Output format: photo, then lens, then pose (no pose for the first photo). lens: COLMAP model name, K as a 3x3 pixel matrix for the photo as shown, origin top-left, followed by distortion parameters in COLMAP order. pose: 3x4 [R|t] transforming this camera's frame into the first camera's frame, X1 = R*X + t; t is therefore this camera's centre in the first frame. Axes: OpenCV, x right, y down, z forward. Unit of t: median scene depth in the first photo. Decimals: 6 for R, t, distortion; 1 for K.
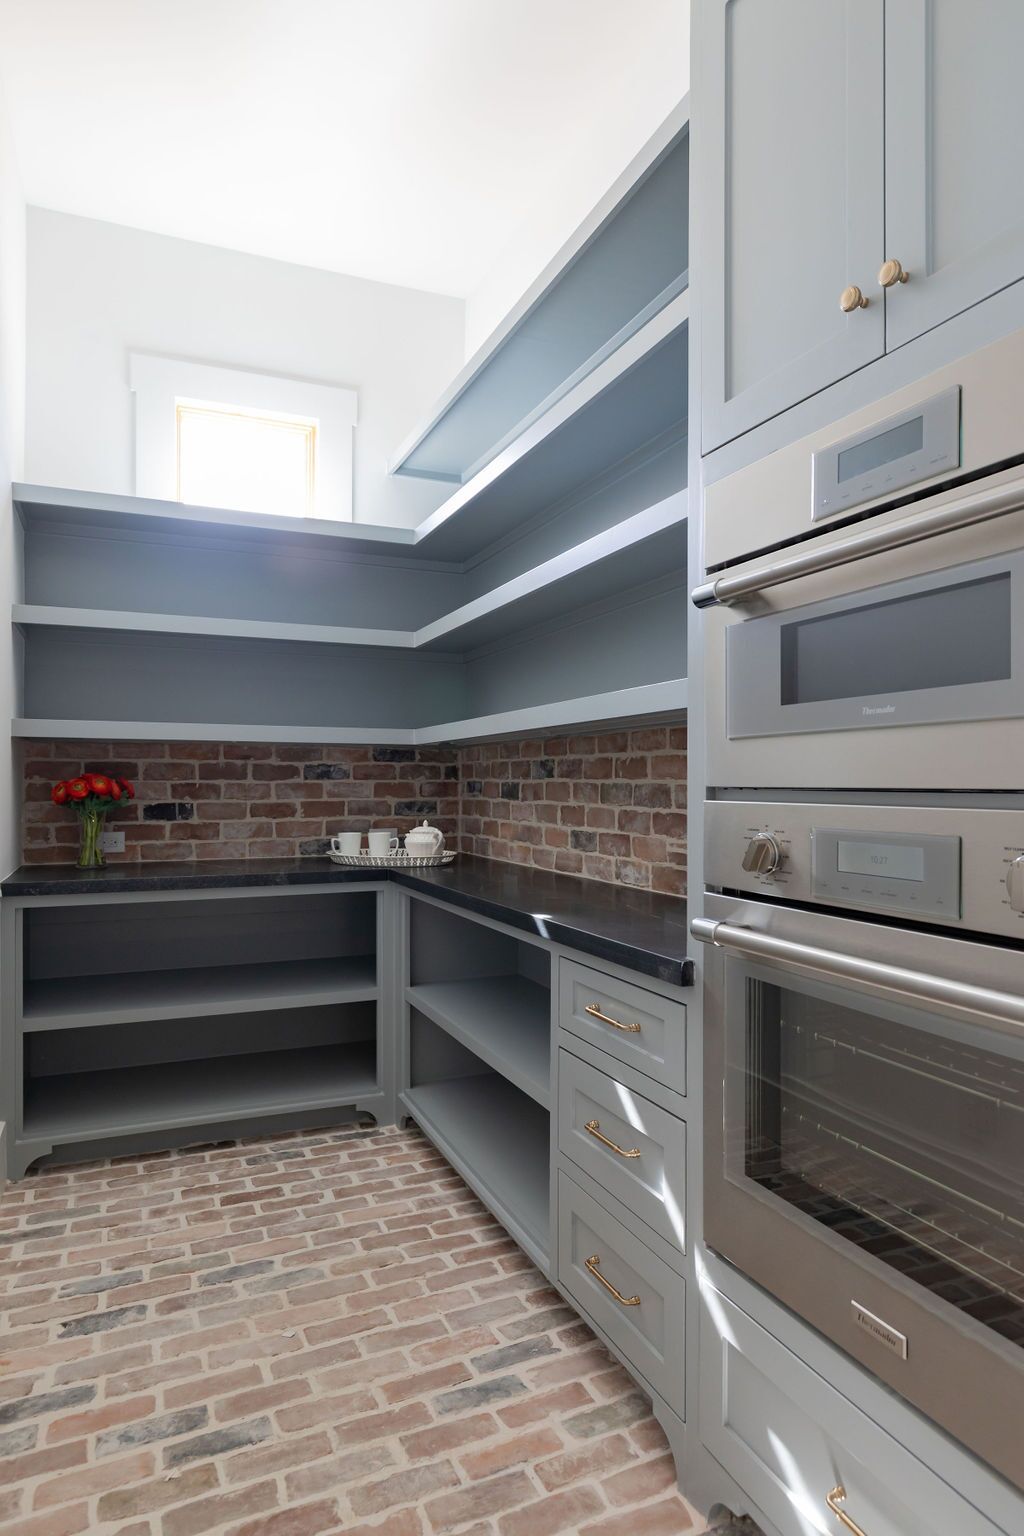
lens RADIAL K [[838.5, 0, 515.8], [0, 838.5, 771.6], [0, 0, 1]] dist [0.005894, 0.001160]
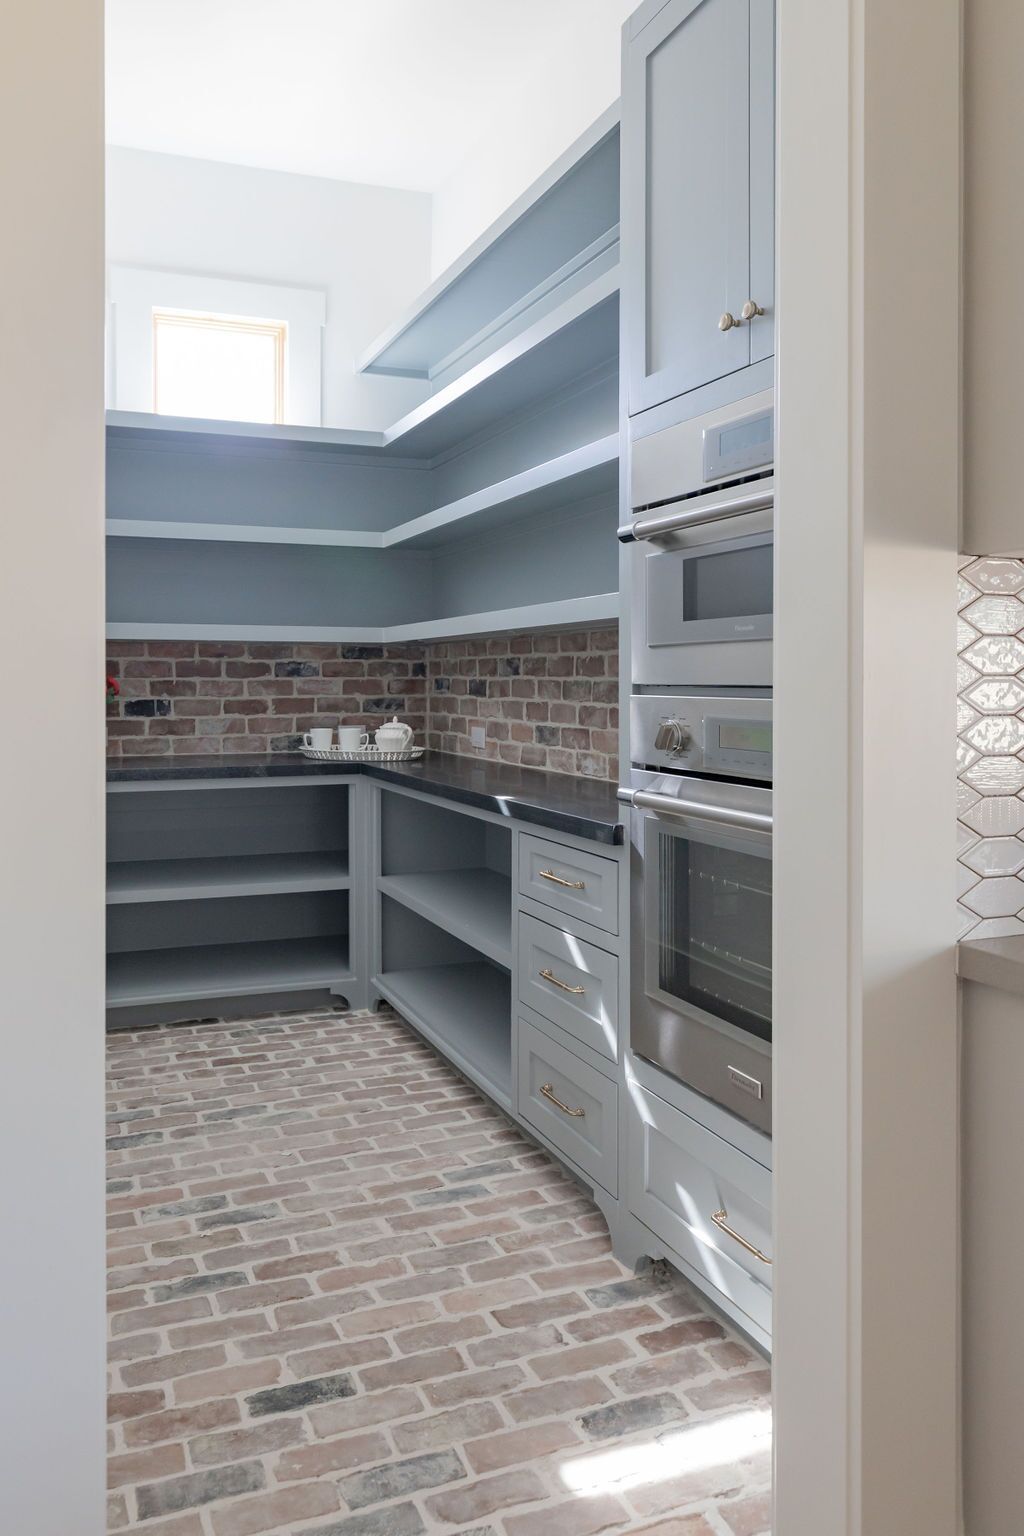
lens RADIAL K [[1153.6, 0, 518.0], [0, 1153.6, 718.9], [0, 0, 1]] dist [0.005970, 0.002666]
pose [[0.999752, -0.000925, 0.022231, 0.015577], [-0.000163, 0.998805, 0.048883, -0.011268], [-0.022250, -0.048874, 0.998557, -0.568884]]
